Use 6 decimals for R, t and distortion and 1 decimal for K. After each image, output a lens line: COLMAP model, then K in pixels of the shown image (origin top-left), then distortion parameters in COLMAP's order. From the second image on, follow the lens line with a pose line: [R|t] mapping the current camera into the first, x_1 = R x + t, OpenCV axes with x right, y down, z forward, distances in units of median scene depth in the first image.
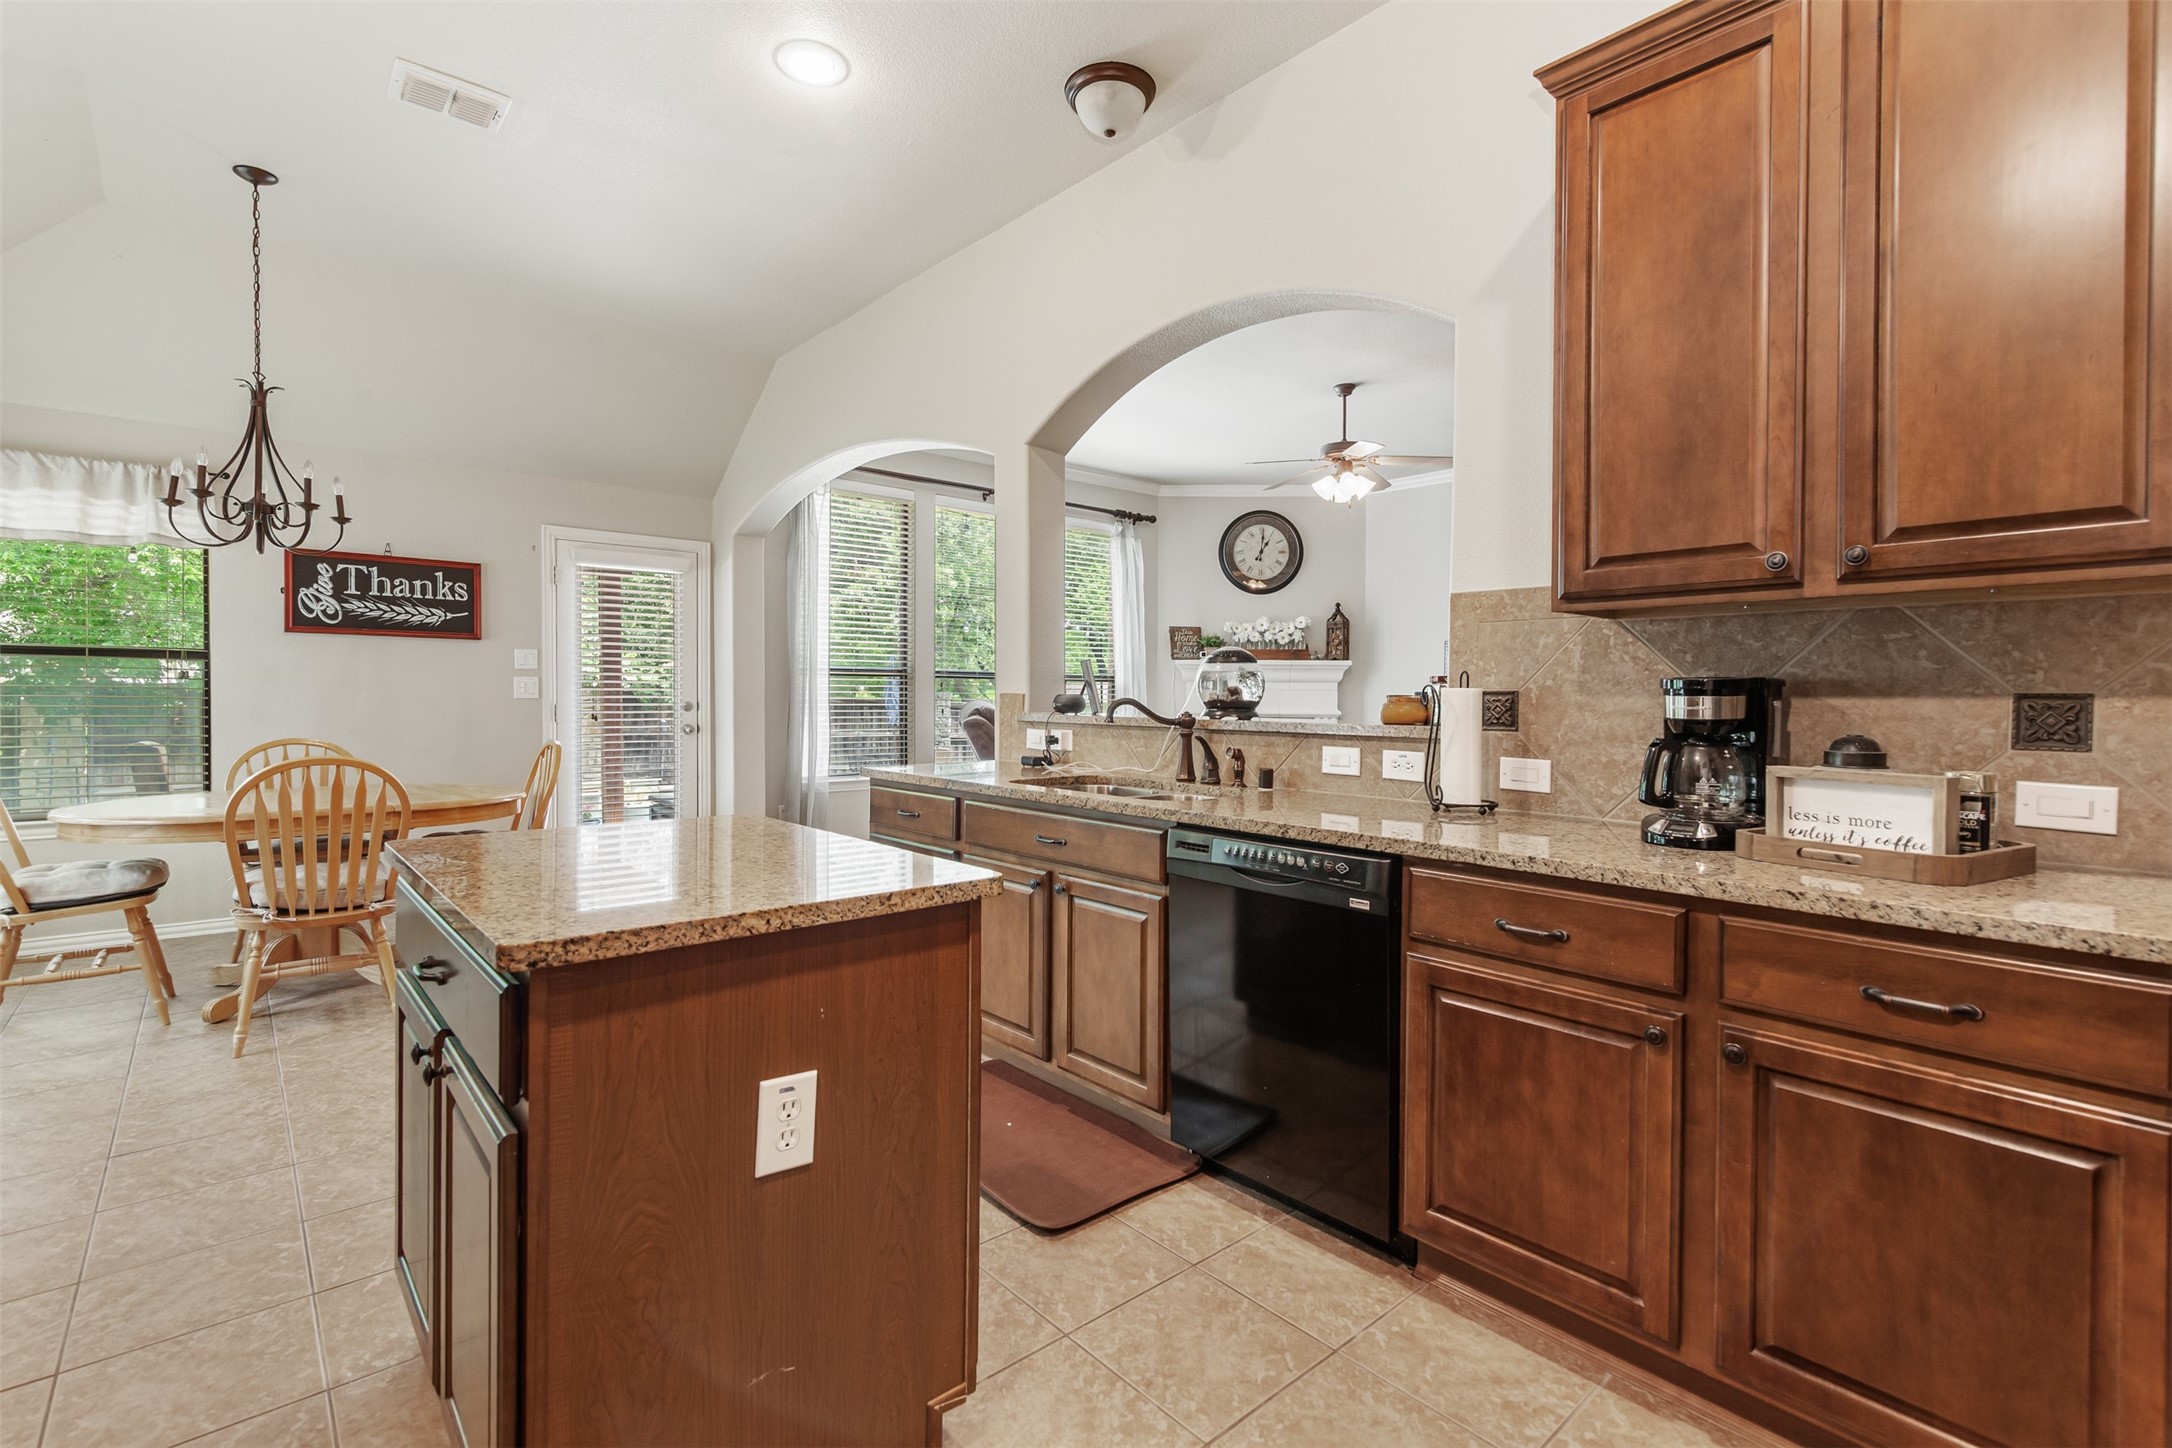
lens RADIAL K [[993.4, 0, 1057.5], [0, 993.4, 706.4], [0, 0, 1]] dist [0.015141, -0.000062]
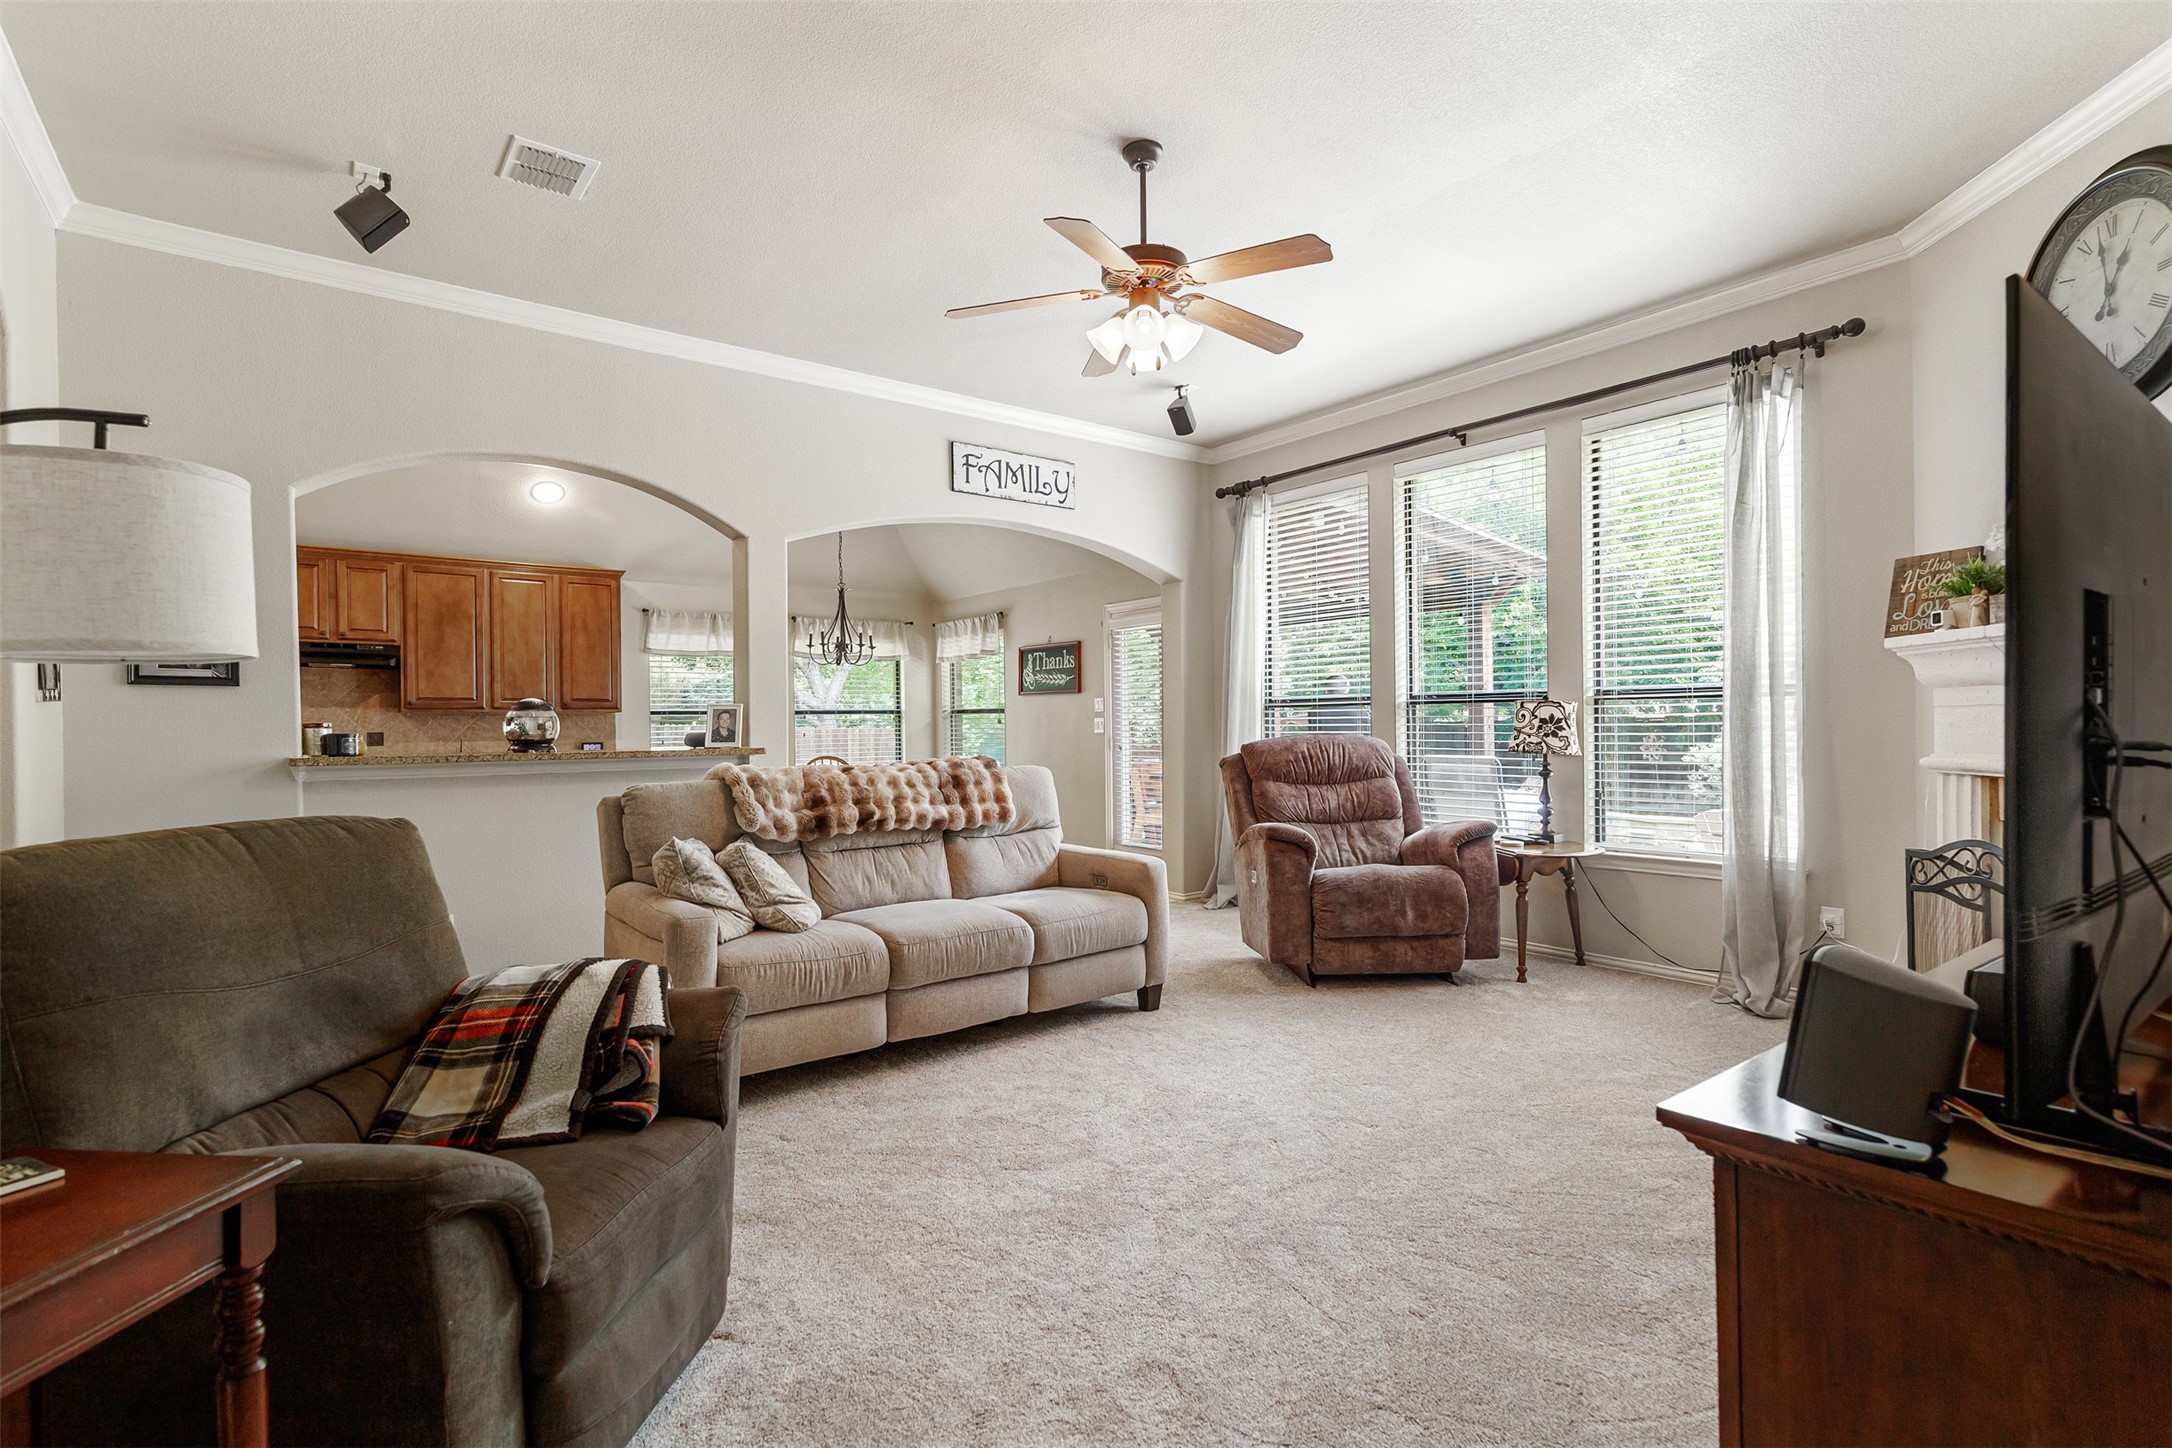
lens RADIAL K [[1026.5, 0, 1080.2], [0, 1026.5, 726.8], [0, 0, 1]] dist [0.002240, 0.000286]
pose [[-0.049904, -0.006012, -0.998736, 0.947505], [-0.002739, 0.999979, -0.005883, -0.009569], [0.998750, 0.002442, -0.049920, 1.125012]]
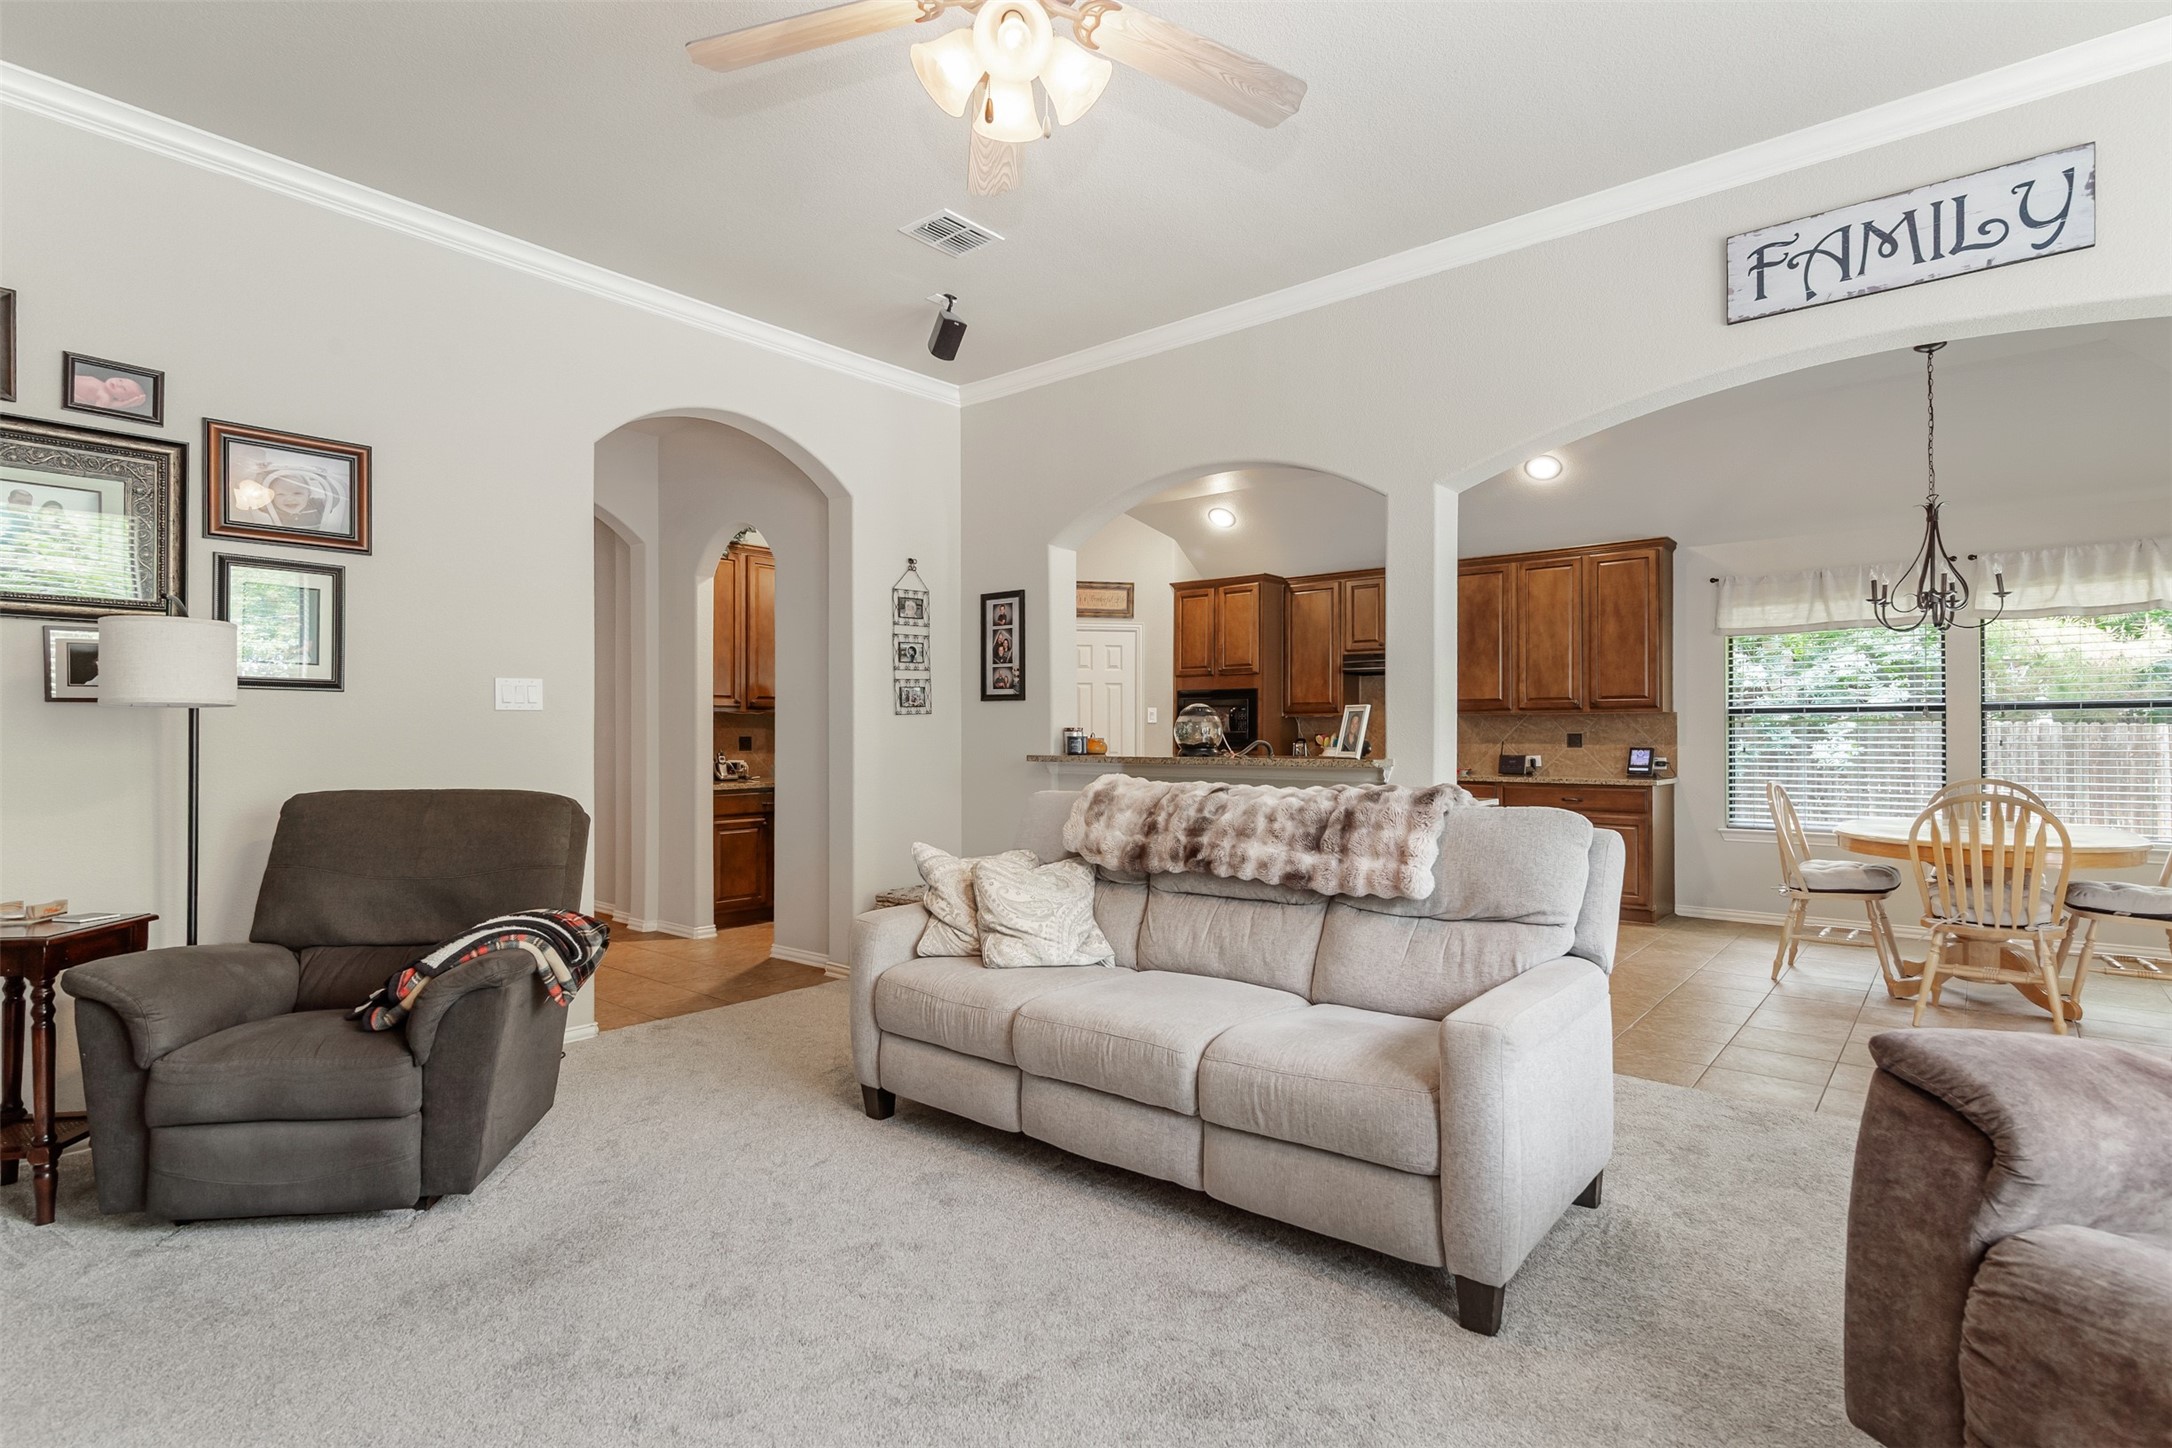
lens RADIAL K [[1057.0, 0, 1086.0], [0, 1057.0, 724.0], [0, 0, 1]] dist [0.000608, -0.000441]
pose [[-0.984518, -0.005753, -0.175187, 0.365677], [-0.006081, 0.999981, 0.001336, -0.020386], [0.175176, 0.002381, -0.984534, 1.501993]]
